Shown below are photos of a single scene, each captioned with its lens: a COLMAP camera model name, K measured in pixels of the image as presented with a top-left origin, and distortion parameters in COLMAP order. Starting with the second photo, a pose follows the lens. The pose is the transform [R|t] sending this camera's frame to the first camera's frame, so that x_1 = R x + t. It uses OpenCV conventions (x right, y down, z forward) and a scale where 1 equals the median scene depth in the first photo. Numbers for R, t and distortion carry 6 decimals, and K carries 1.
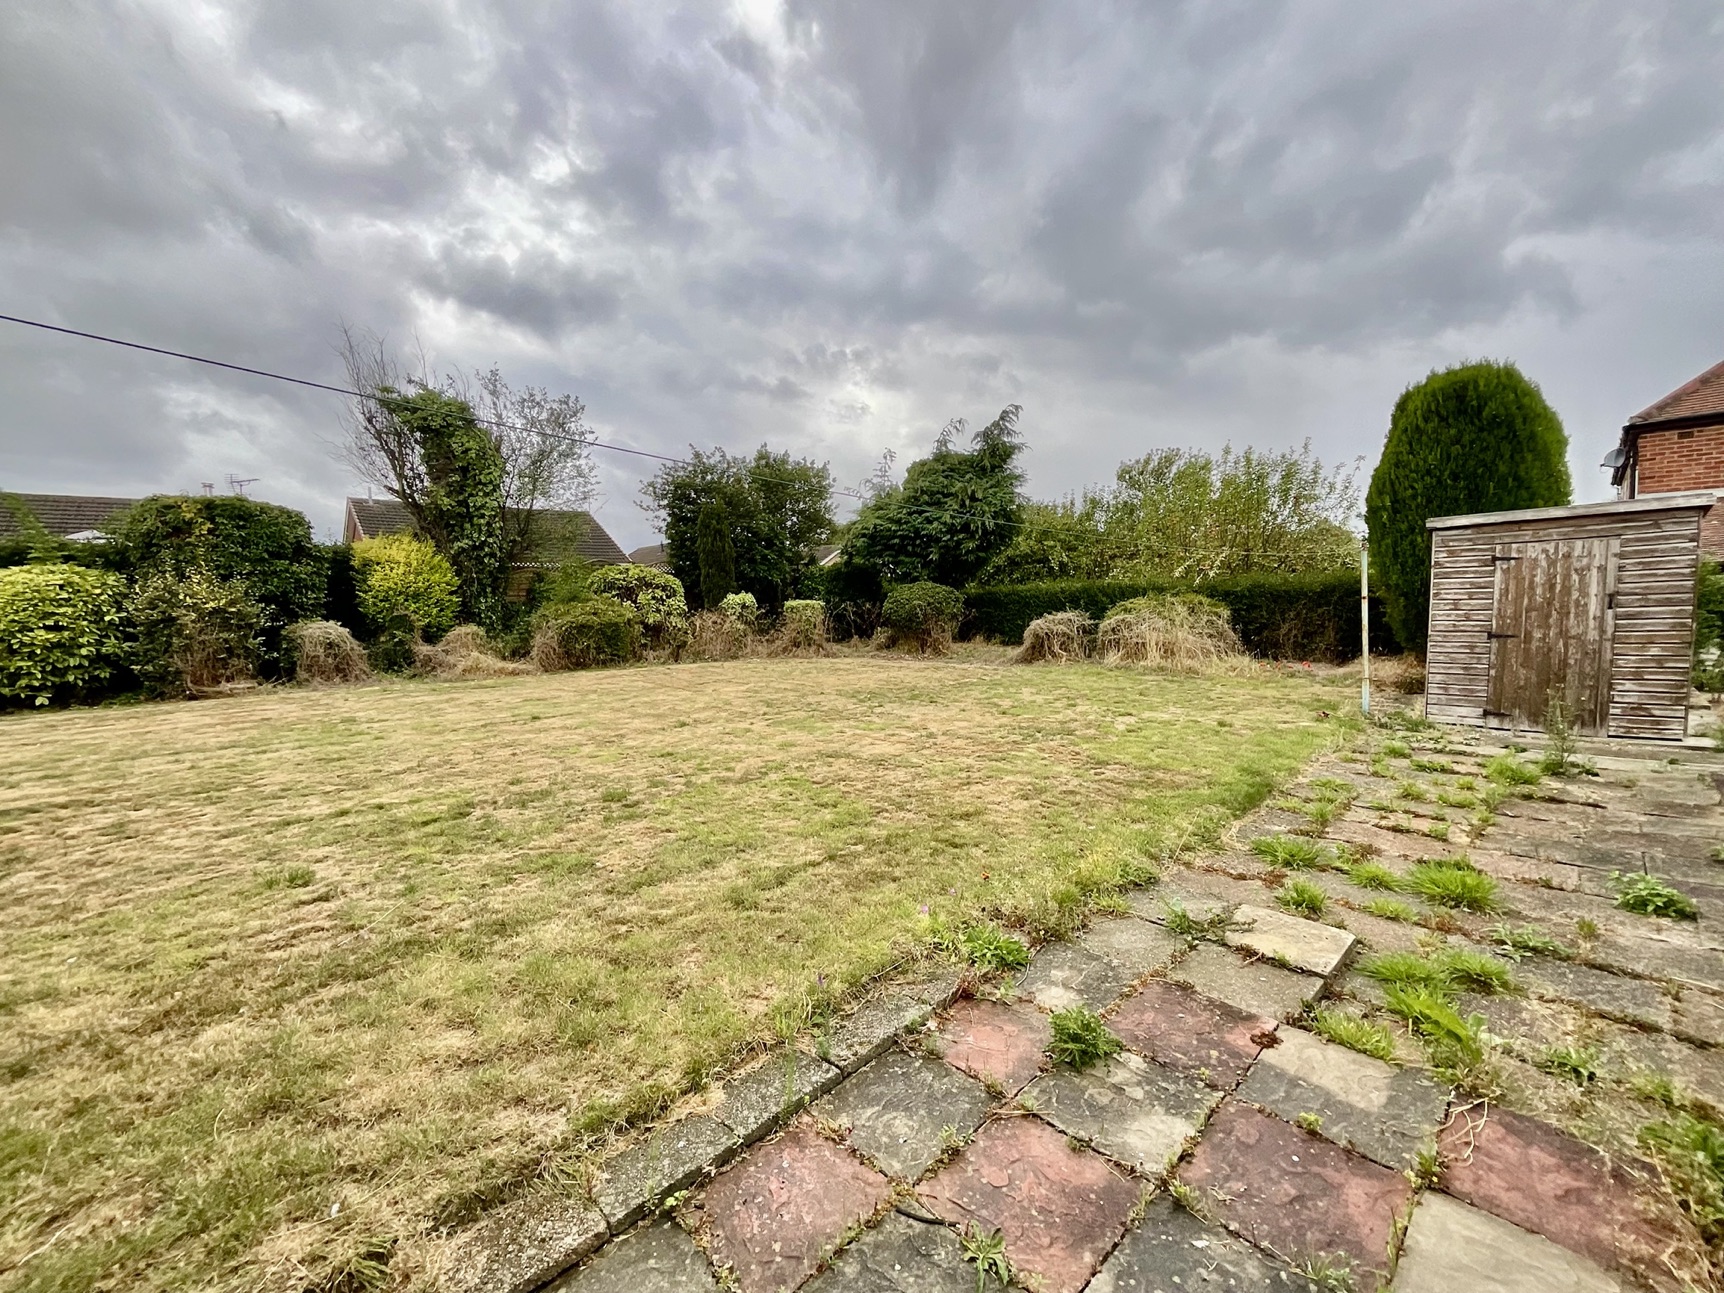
lens RADIAL K [[691.7, 0, 865.9], [0, 691.7, 641.4], [0, 0, 1]] dist [-0.001279, -0.000087]
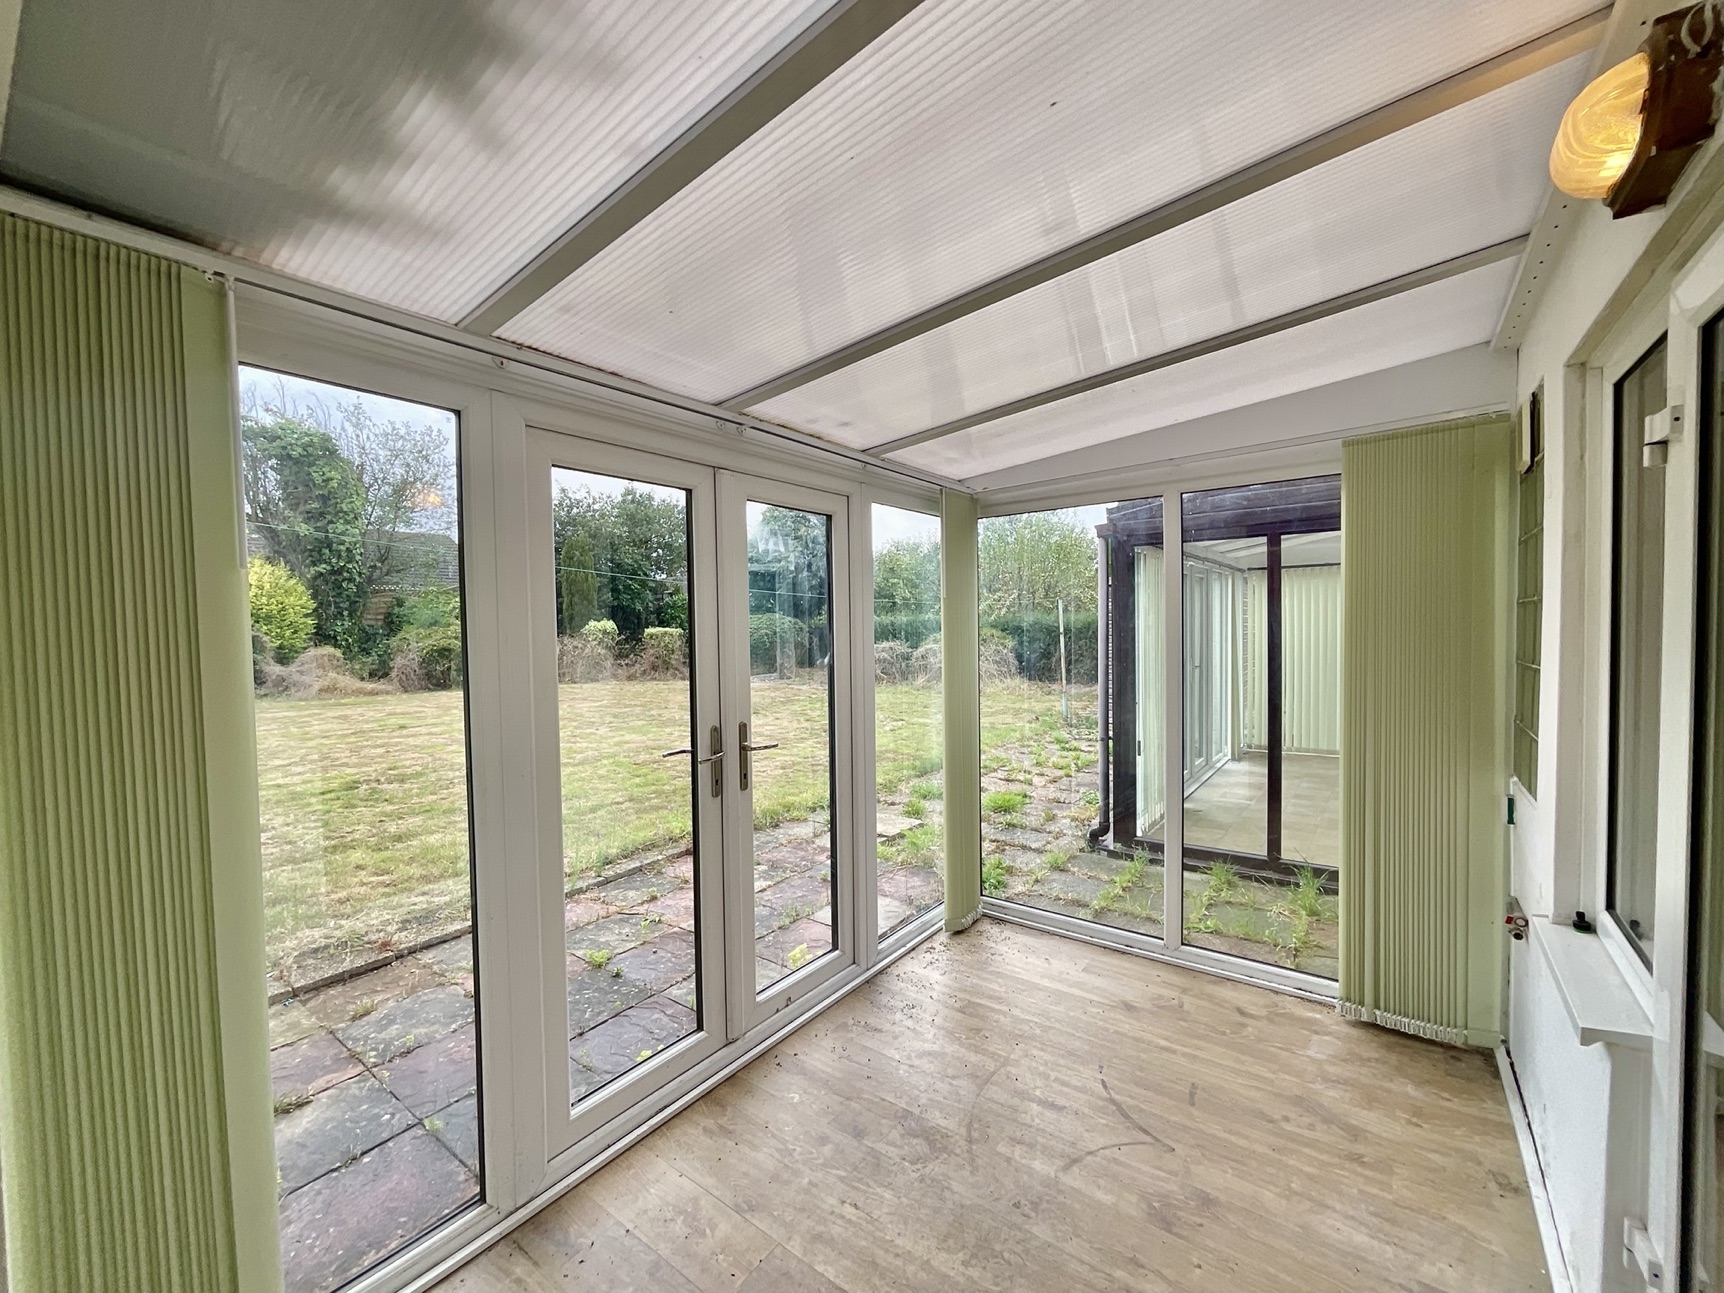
lens RADIAL K [[695.1, 0, 862.0], [0, 695.1, 646.5], [0, 0, 1]] dist [-0.001353, 0.000616]
pose [[0.986925, 0.011473, 0.160774, 0.052012], [-0.005944, 0.999376, -0.034828, 0.007075], [-0.161073, 0.033416, 0.986377, -0.154239]]
